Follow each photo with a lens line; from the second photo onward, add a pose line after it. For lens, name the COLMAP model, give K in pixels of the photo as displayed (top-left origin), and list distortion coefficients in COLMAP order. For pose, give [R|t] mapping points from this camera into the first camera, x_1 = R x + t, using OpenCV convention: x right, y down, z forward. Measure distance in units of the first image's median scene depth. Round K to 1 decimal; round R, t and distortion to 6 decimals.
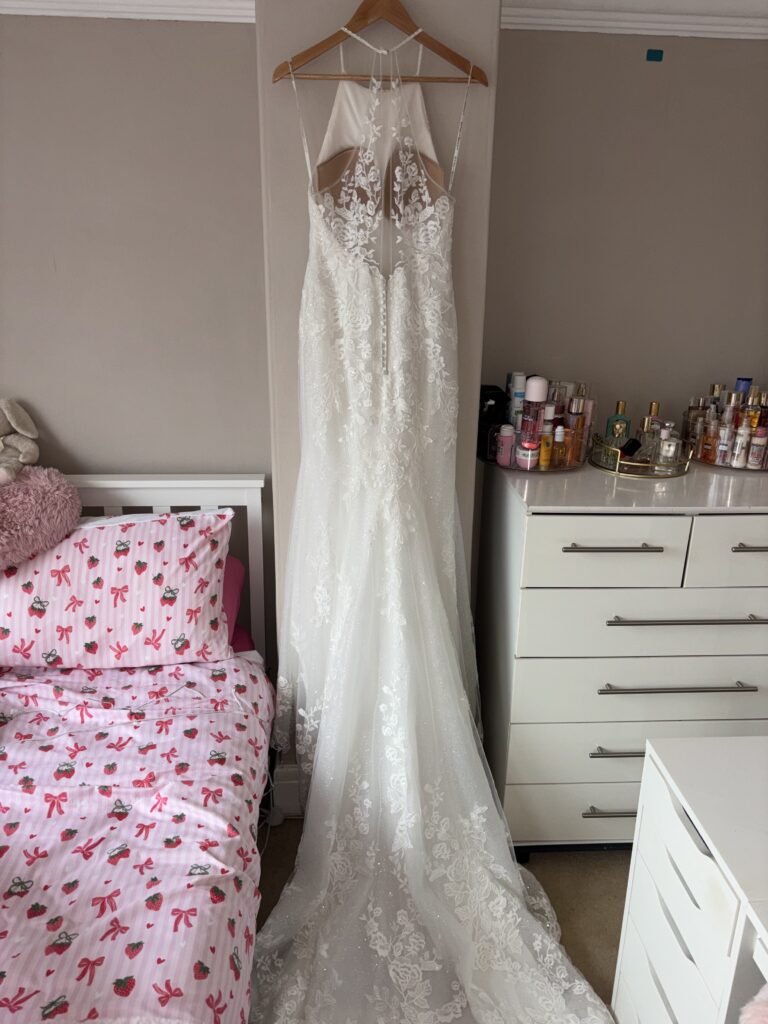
lens RADIAL K [[769.0, 0, 384.0], [0, 769.0, 512.0], [0, 0, 1]] dist [0.010961, -0.006270]
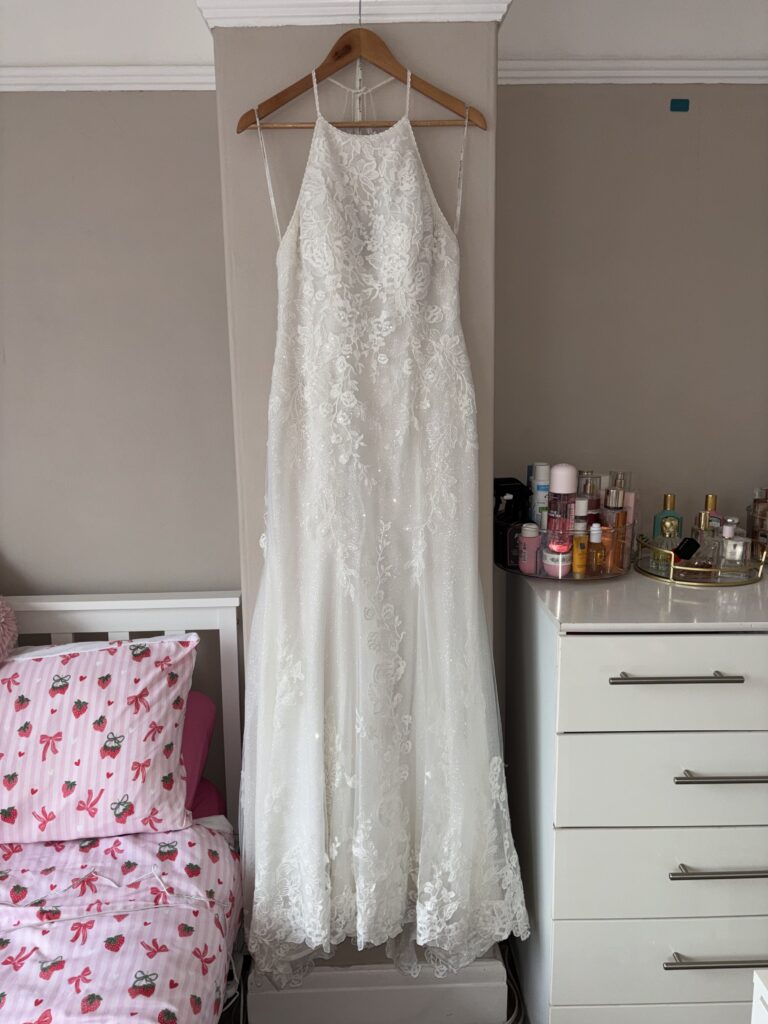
lens RADIAL K [[766.0, 0, 377.1], [0, 766.0, 516.1], [0, 0, 1]] dist [-0.012771, 0.047216]
pose [[0.998665, -0.021707, -0.046874, 0.037689], [0.014116, 0.987561, -0.156604, 0.002758], [0.049690, 0.155733, 0.986549, 0.196380]]
